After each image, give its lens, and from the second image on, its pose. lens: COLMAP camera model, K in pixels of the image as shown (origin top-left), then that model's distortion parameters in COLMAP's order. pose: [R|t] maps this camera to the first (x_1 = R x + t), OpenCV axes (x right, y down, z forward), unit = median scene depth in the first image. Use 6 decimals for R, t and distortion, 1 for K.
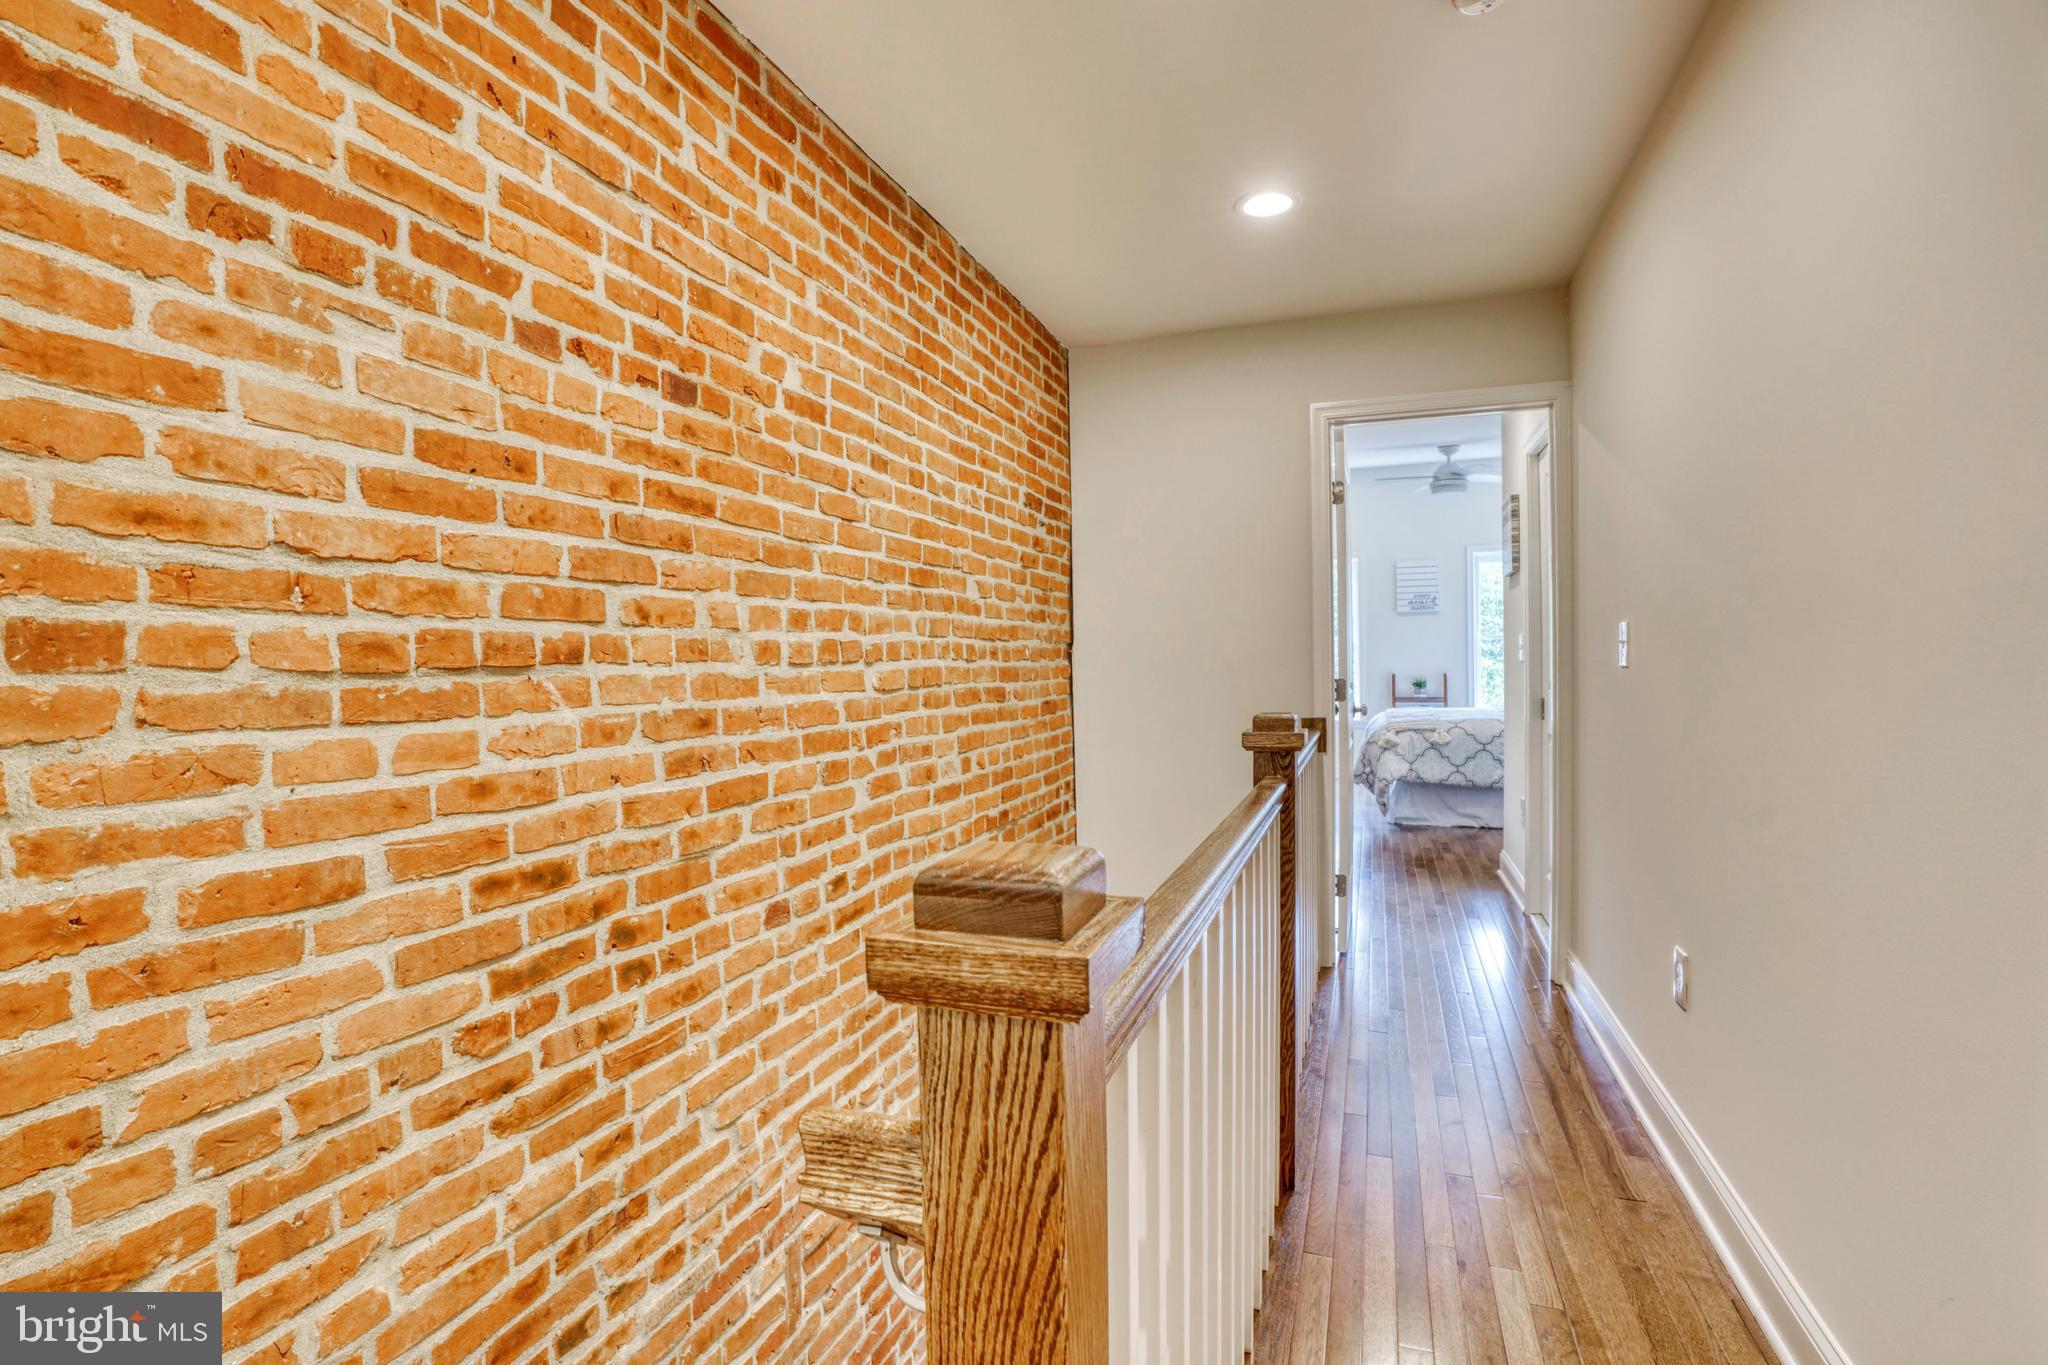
lens RADIAL K [[978.0, 0, 1017.0], [0, 978.0, 676.3], [0, 0, 1]] dist [-0.035098, -0.000186]
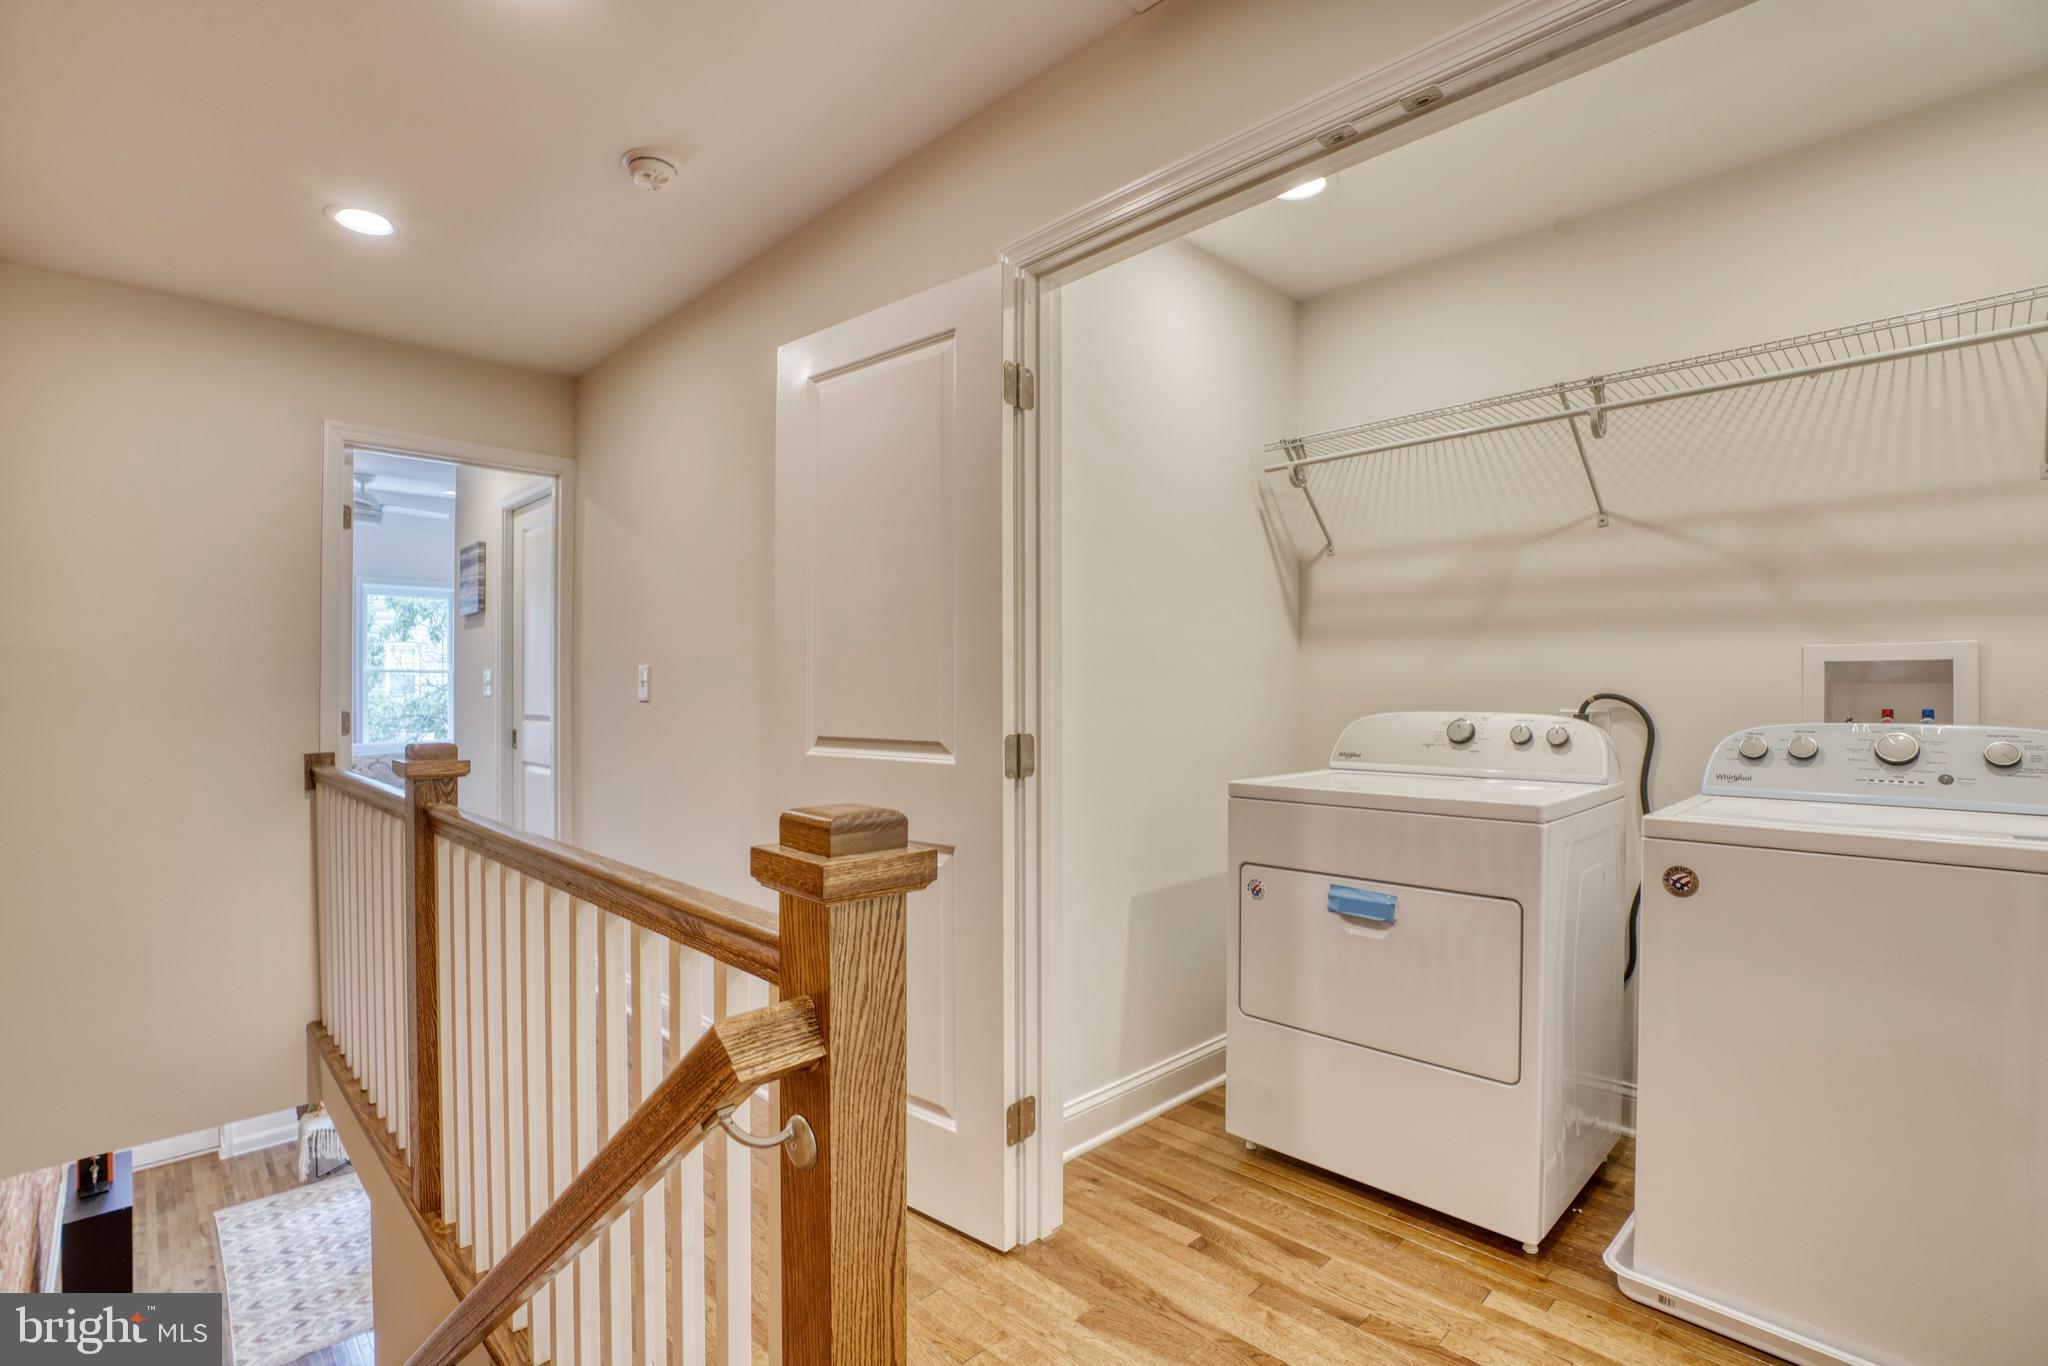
lens RADIAL K [[948.5, 0, 1011.6], [0, 948.5, 689.1], [0, 0, 1]] dist [-0.035608, -0.000048]
pose [[0.443879, 0.012683, 0.895997, -1.347226], [0.008559, 0.999794, -0.018393, 0.021553], [-0.896046, 0.015833, 0.443679, 0.072556]]
